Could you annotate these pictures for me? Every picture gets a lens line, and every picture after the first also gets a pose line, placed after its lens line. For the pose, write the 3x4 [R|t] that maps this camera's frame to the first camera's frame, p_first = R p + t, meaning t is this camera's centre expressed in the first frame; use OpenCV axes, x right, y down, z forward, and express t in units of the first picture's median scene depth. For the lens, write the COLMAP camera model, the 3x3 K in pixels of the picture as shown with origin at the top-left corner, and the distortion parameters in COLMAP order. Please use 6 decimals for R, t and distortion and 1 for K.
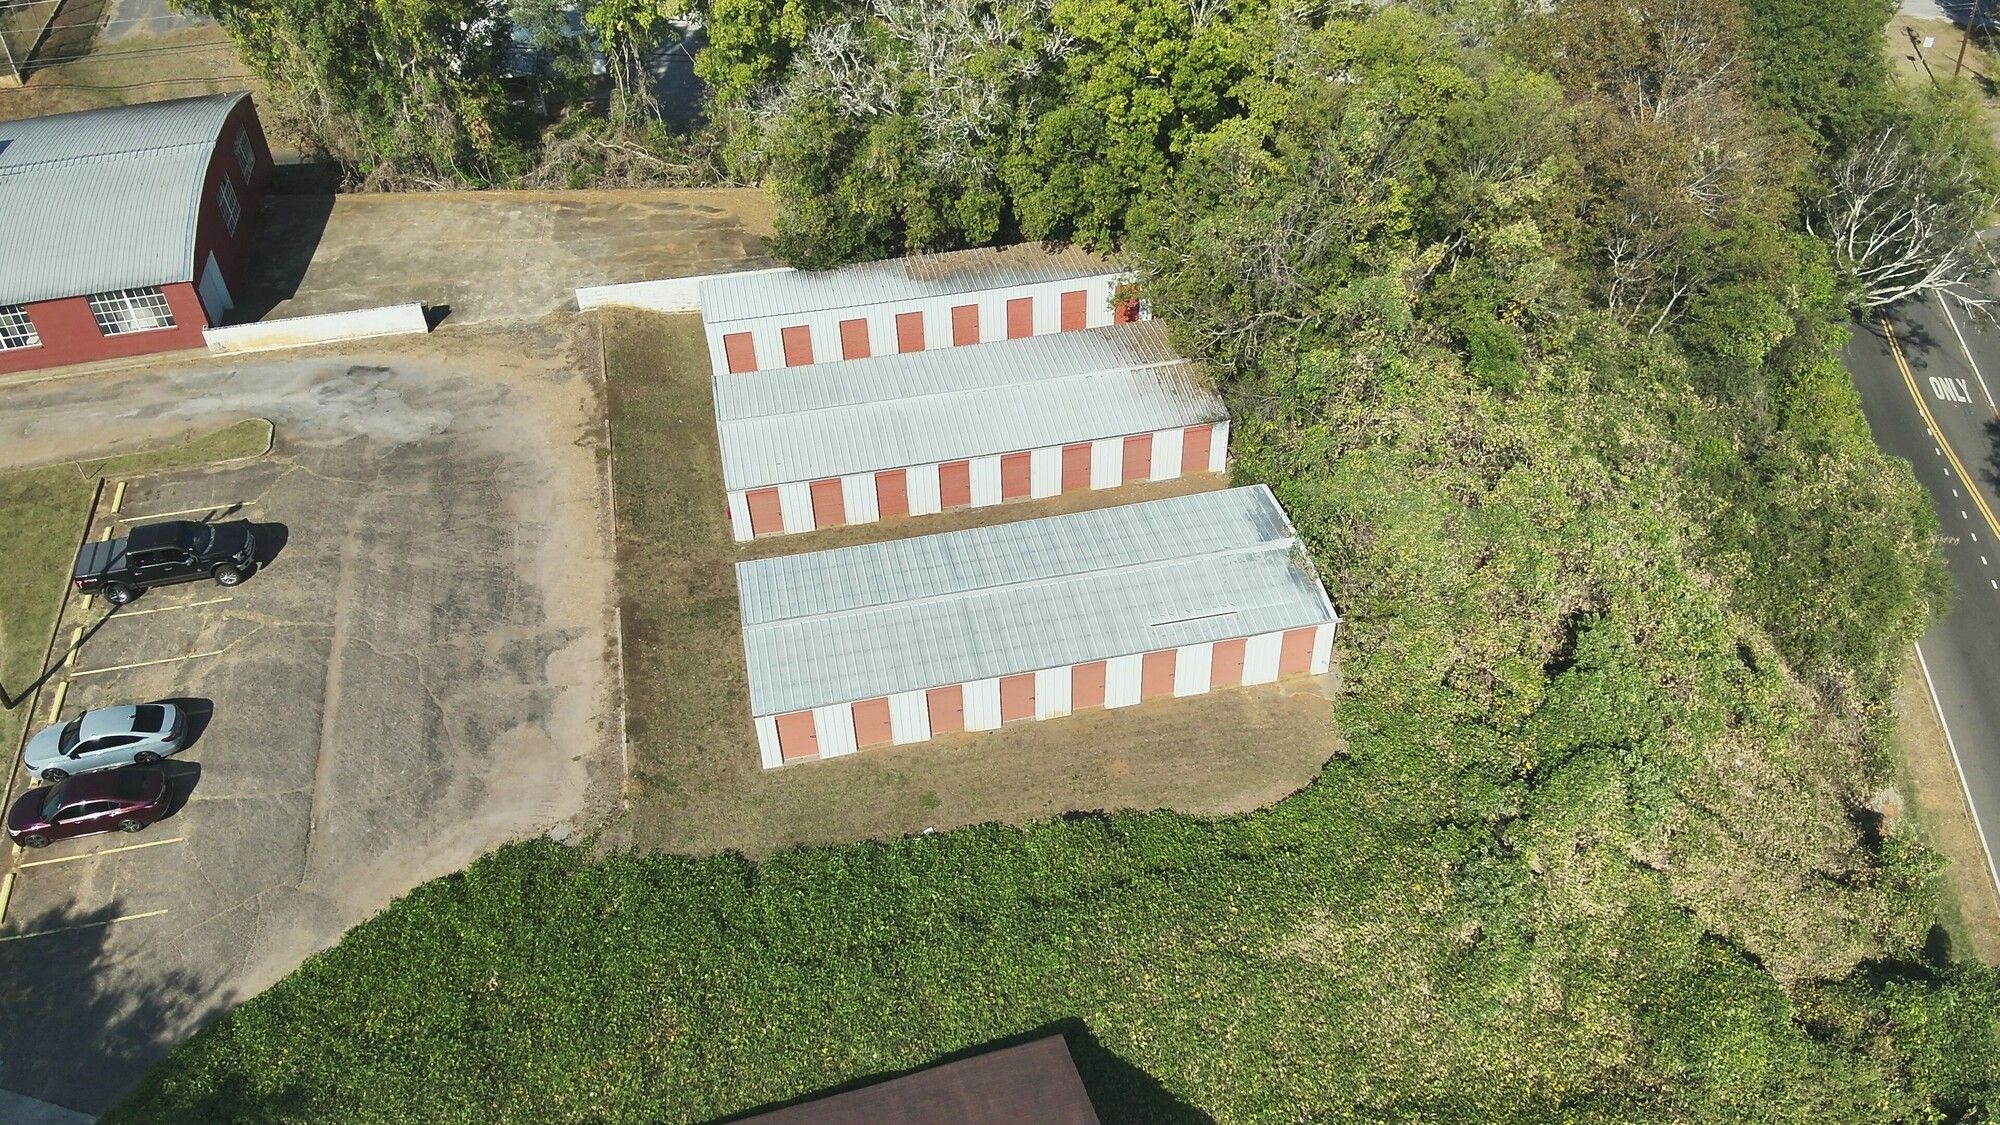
lens RADIAL K [[1529.0, 0, 1000.0], [0, 1529.0, 562.5], [0, 0, 1]] dist [0.218955, -0.438272]
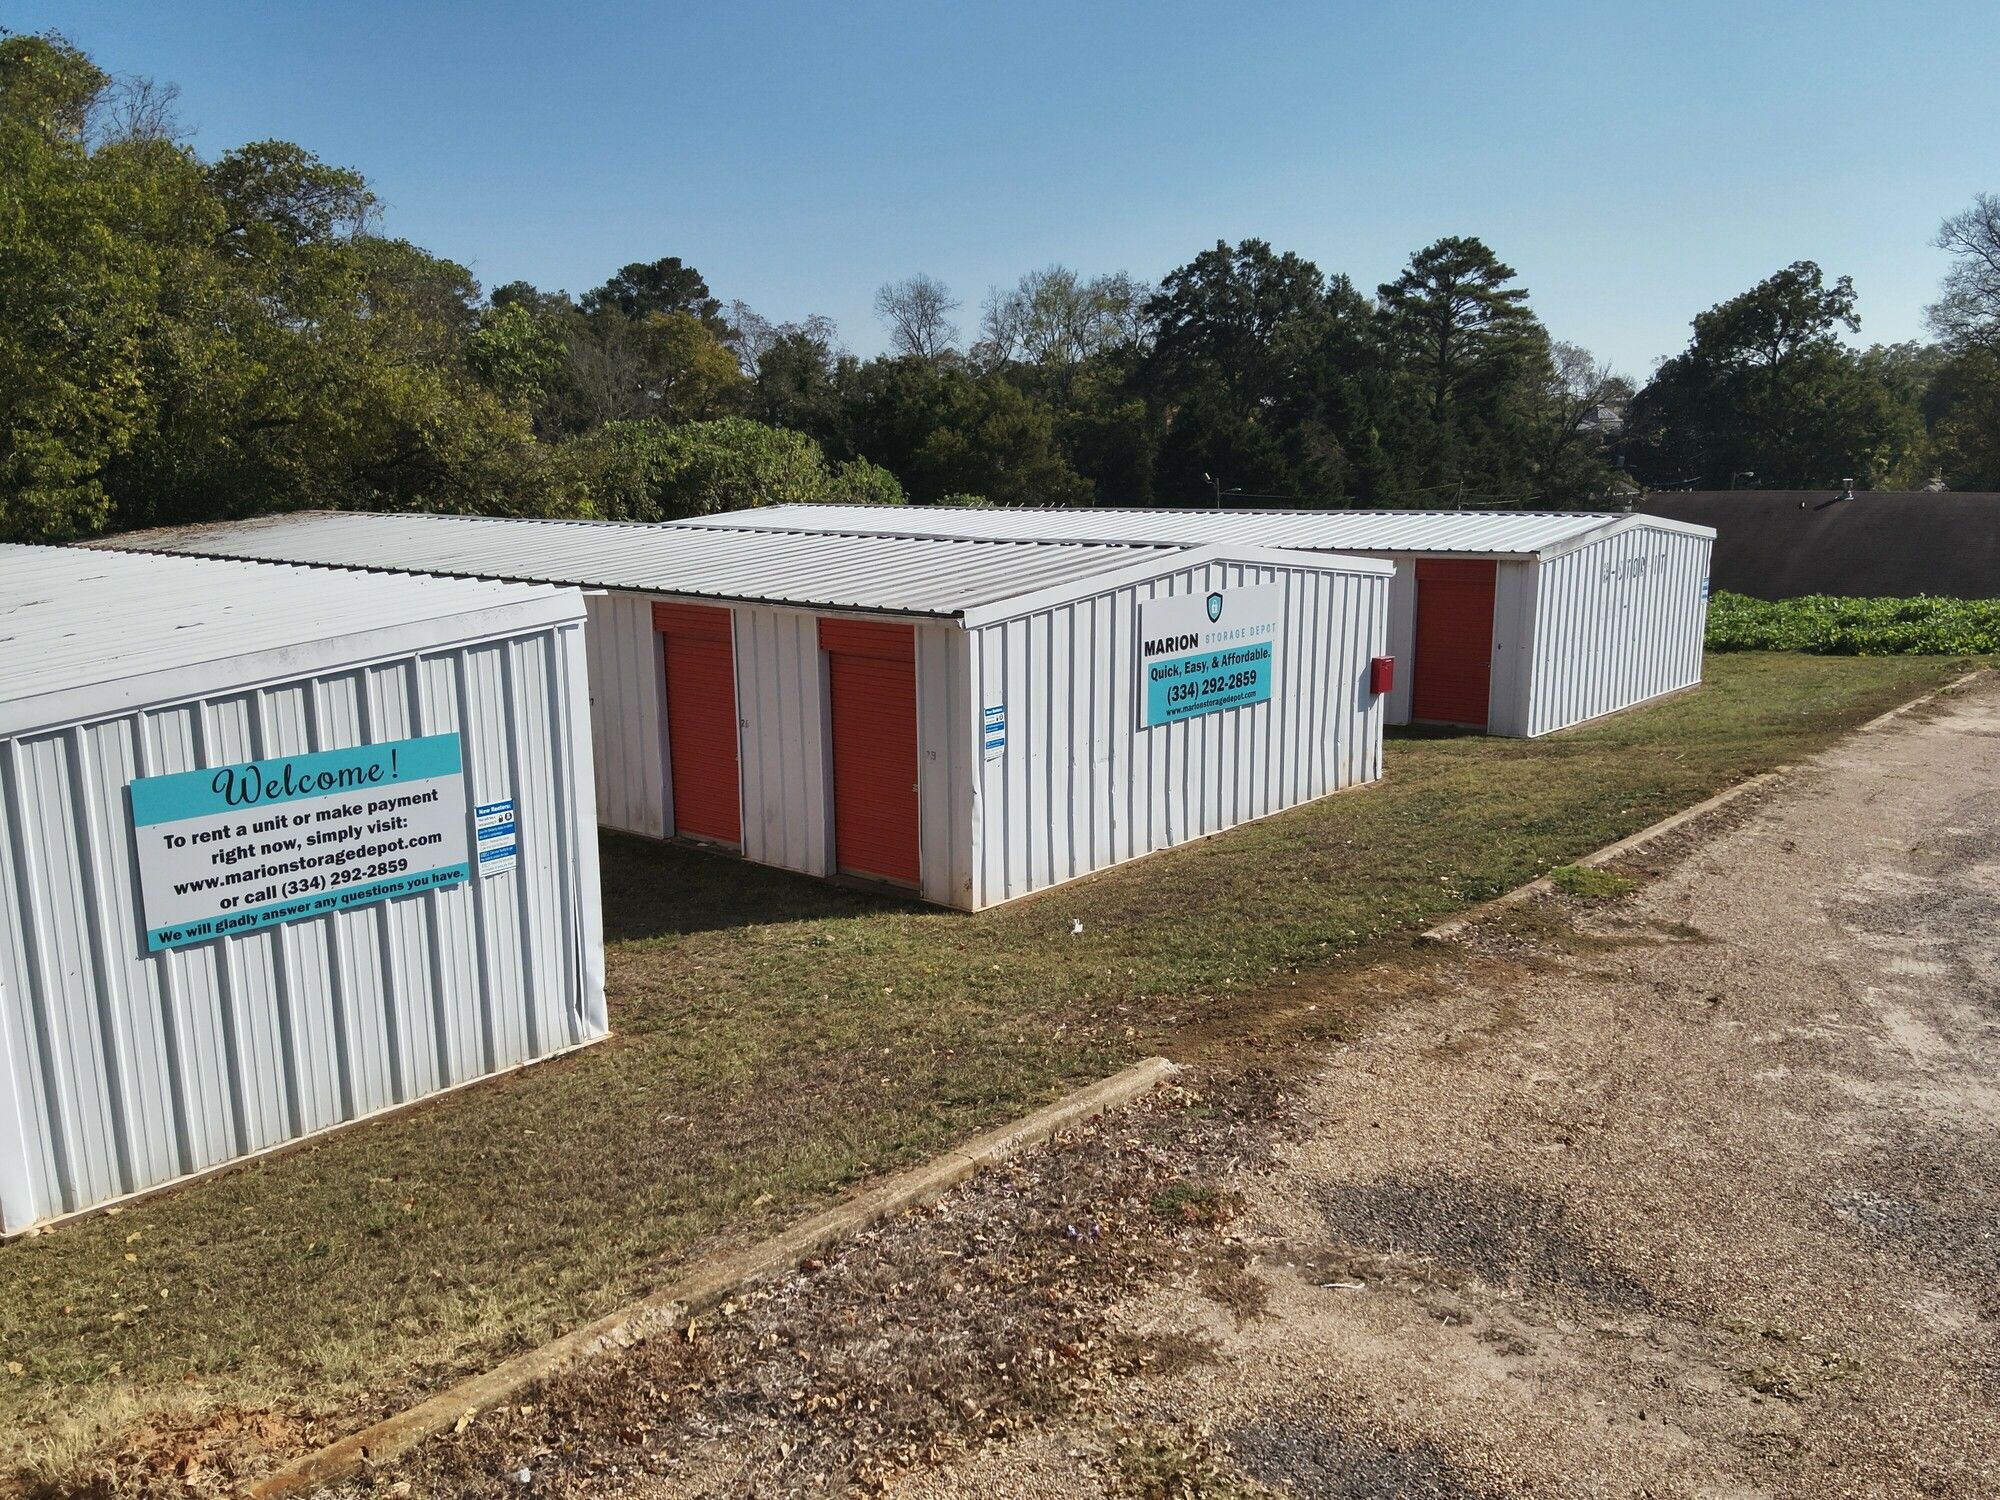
lens RADIAL K [[1572.8, 0, 1015.9], [0, 1572.8, 756.9], [0, 0, 1]] dist [0.224775, -0.514757]
pose [[-0.618621, -0.116461, 0.777010, -0.368974], [0.537863, 0.658117, 0.526864, -0.221586], [-0.572722, 0.743854, -0.344485, 1.118537]]
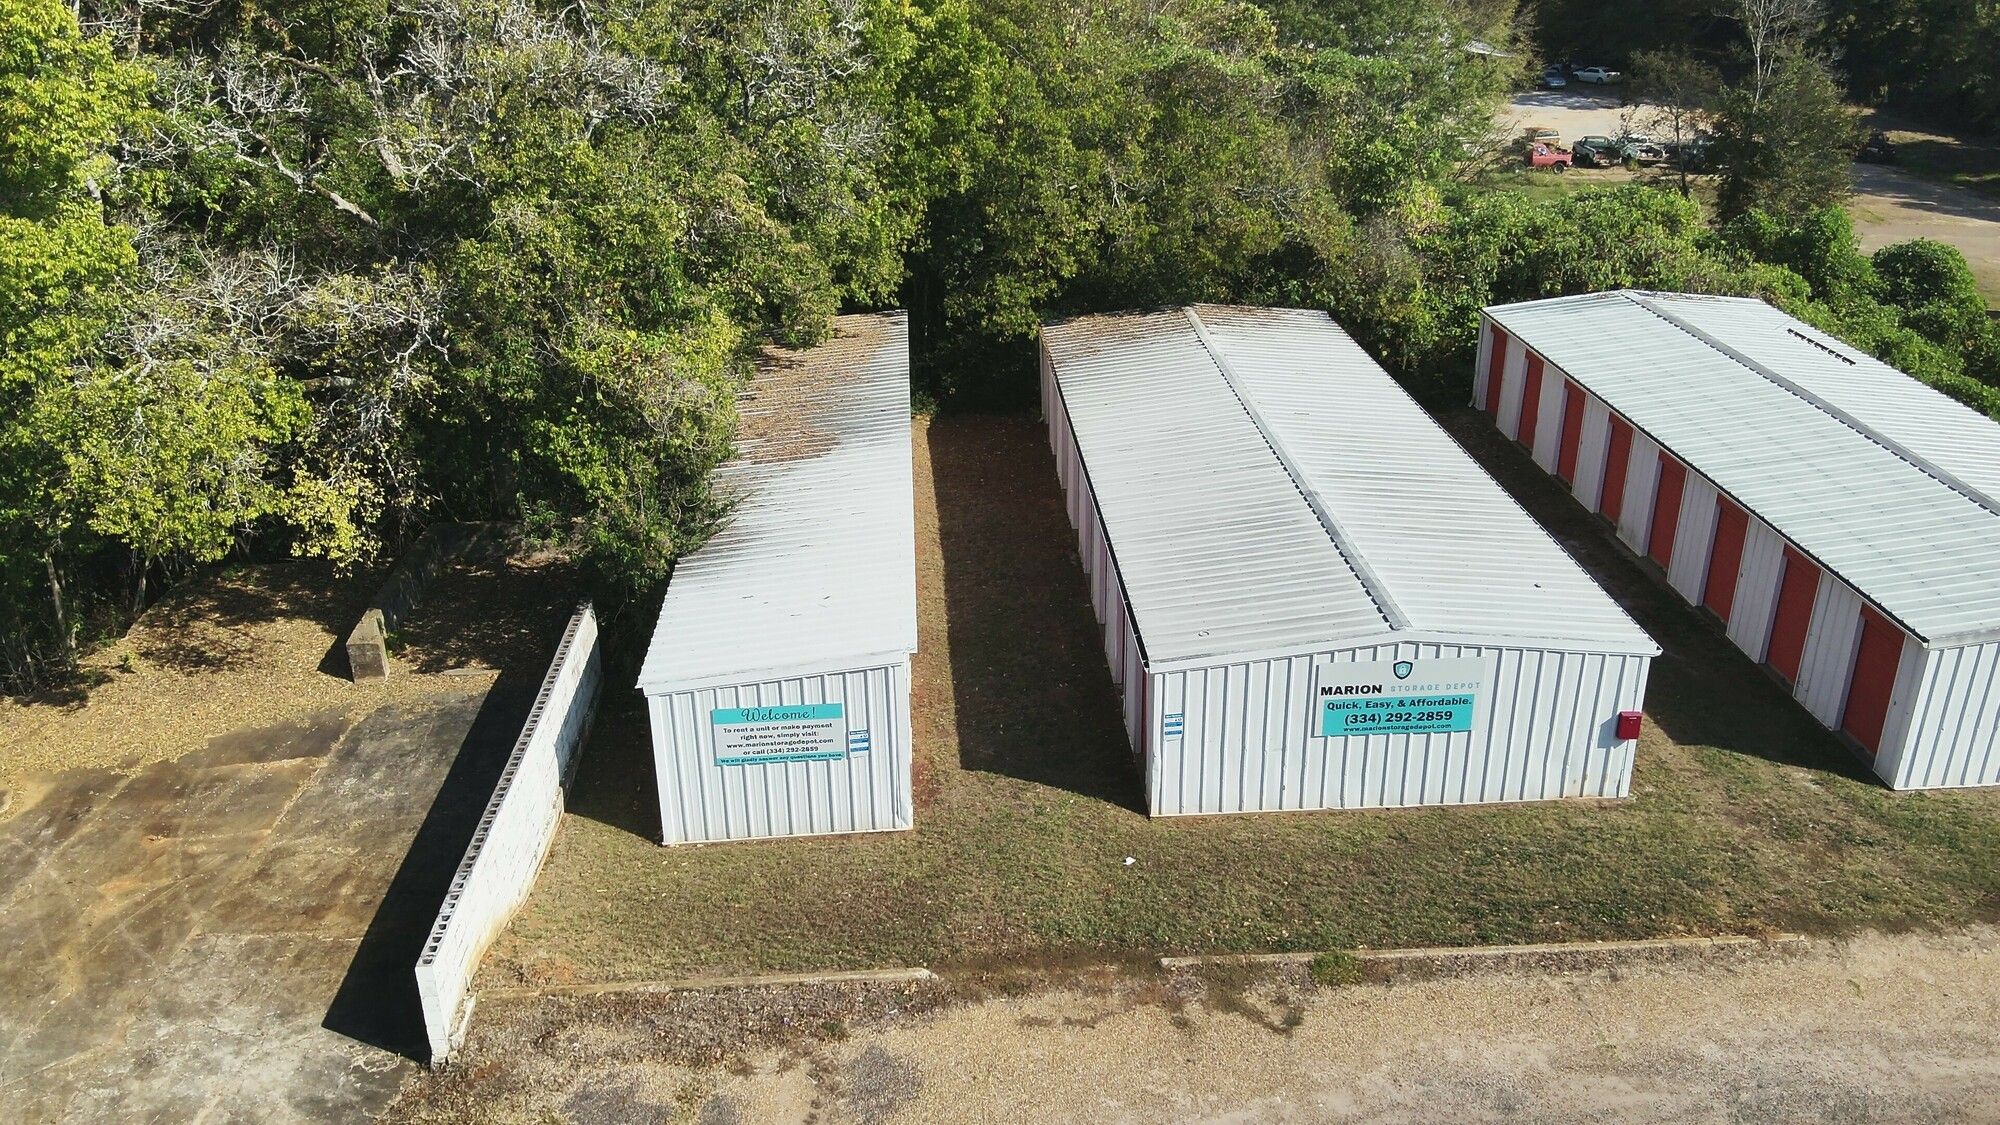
lens RADIAL K [[1542.5, 0, 1000.0], [0, 1542.5, 562.5], [0, 0, 1]] dist [0.144470, -0.248135]
pose [[0.143643, -0.378819, 0.914256, -0.532726], [0.670002, 0.717135, 0.191875, -0.239049], [-0.728330, 0.584991, 0.356820, 0.912256]]
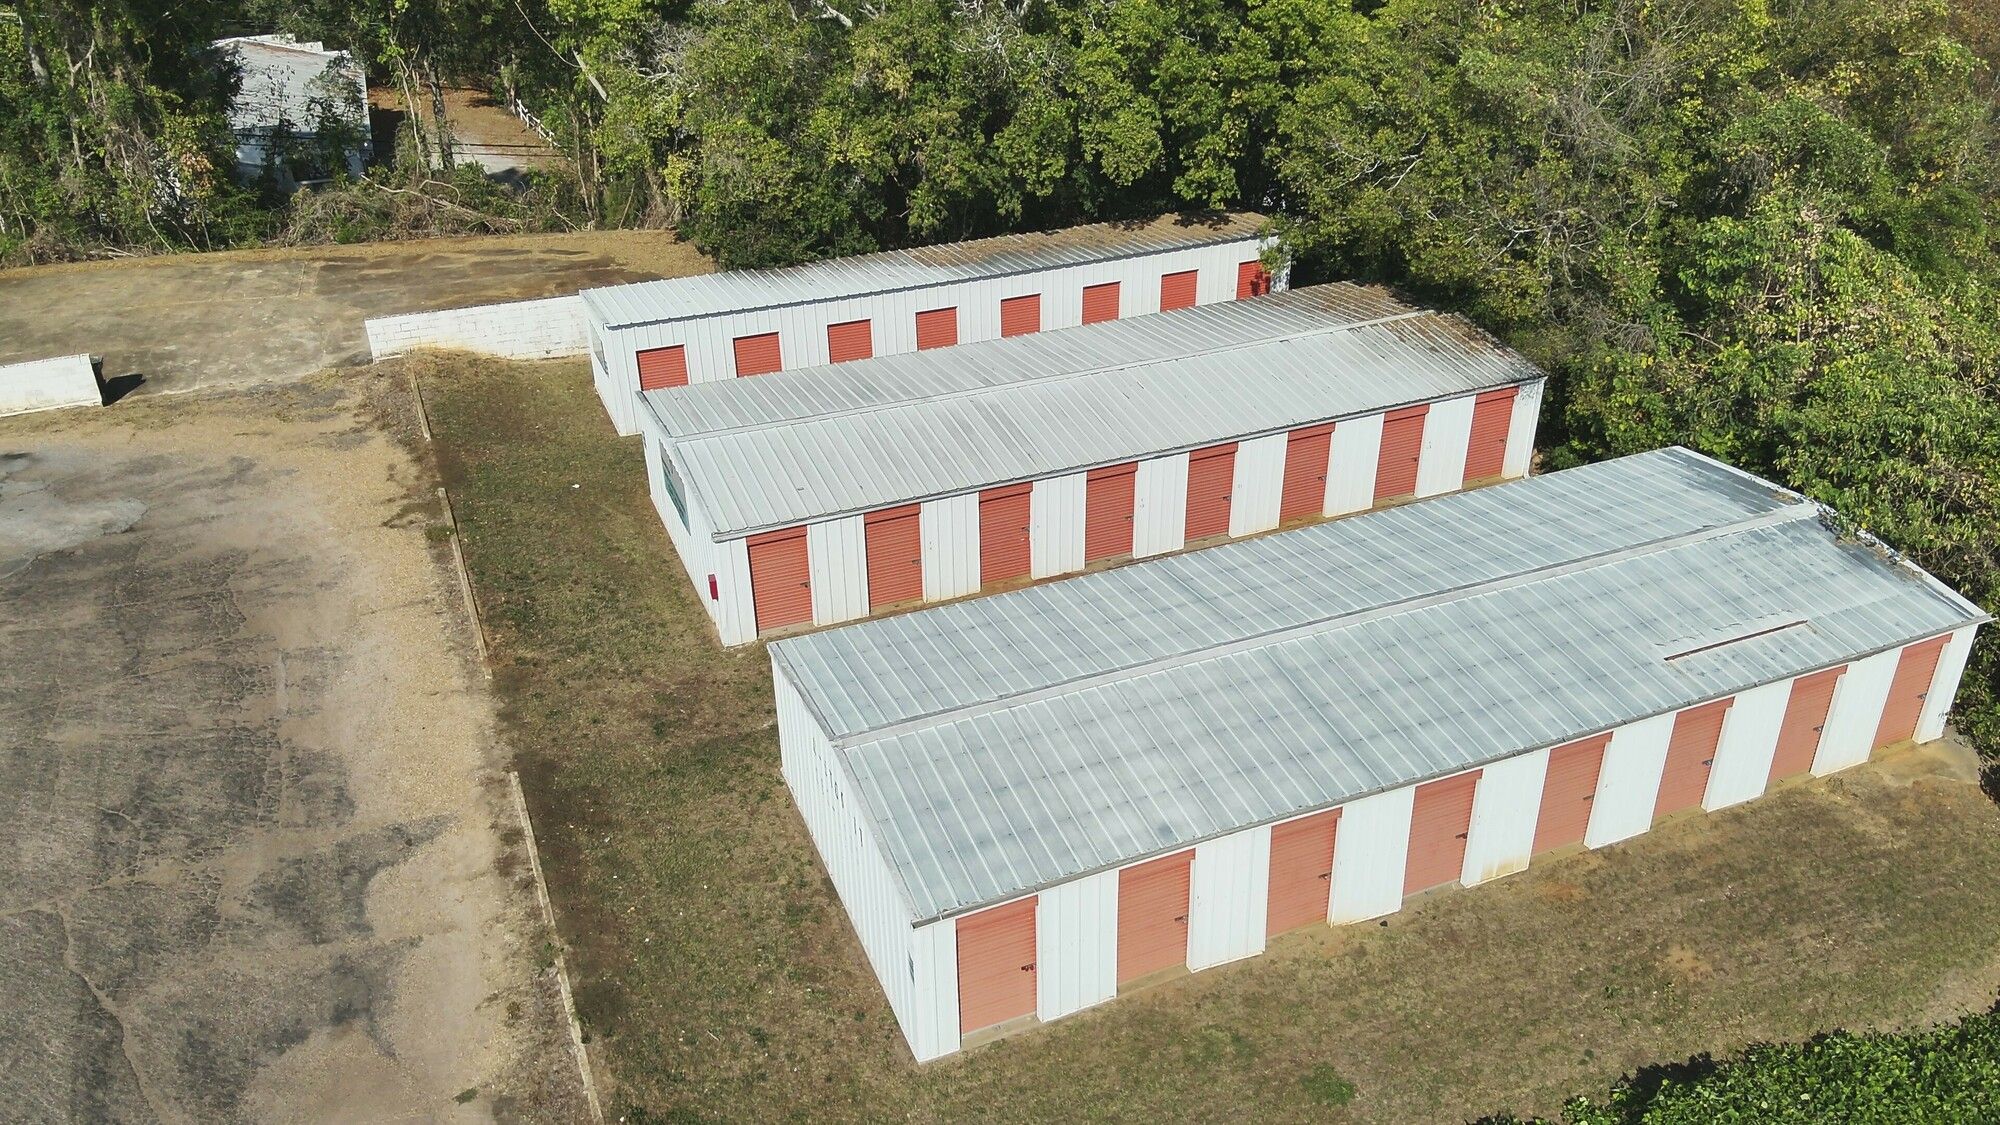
lens RADIAL K [[1542.5, 0, 1000.0], [0, 1542.5, 562.5], [0, 0, 1]] dist [0.144470, -0.248135]
pose [[0.982838, -0.080137, 0.166154, -0.159930], [0.114231, 0.971633, -0.207077, 0.076188], [-0.144846, 0.222503, 0.964112, 0.458715]]
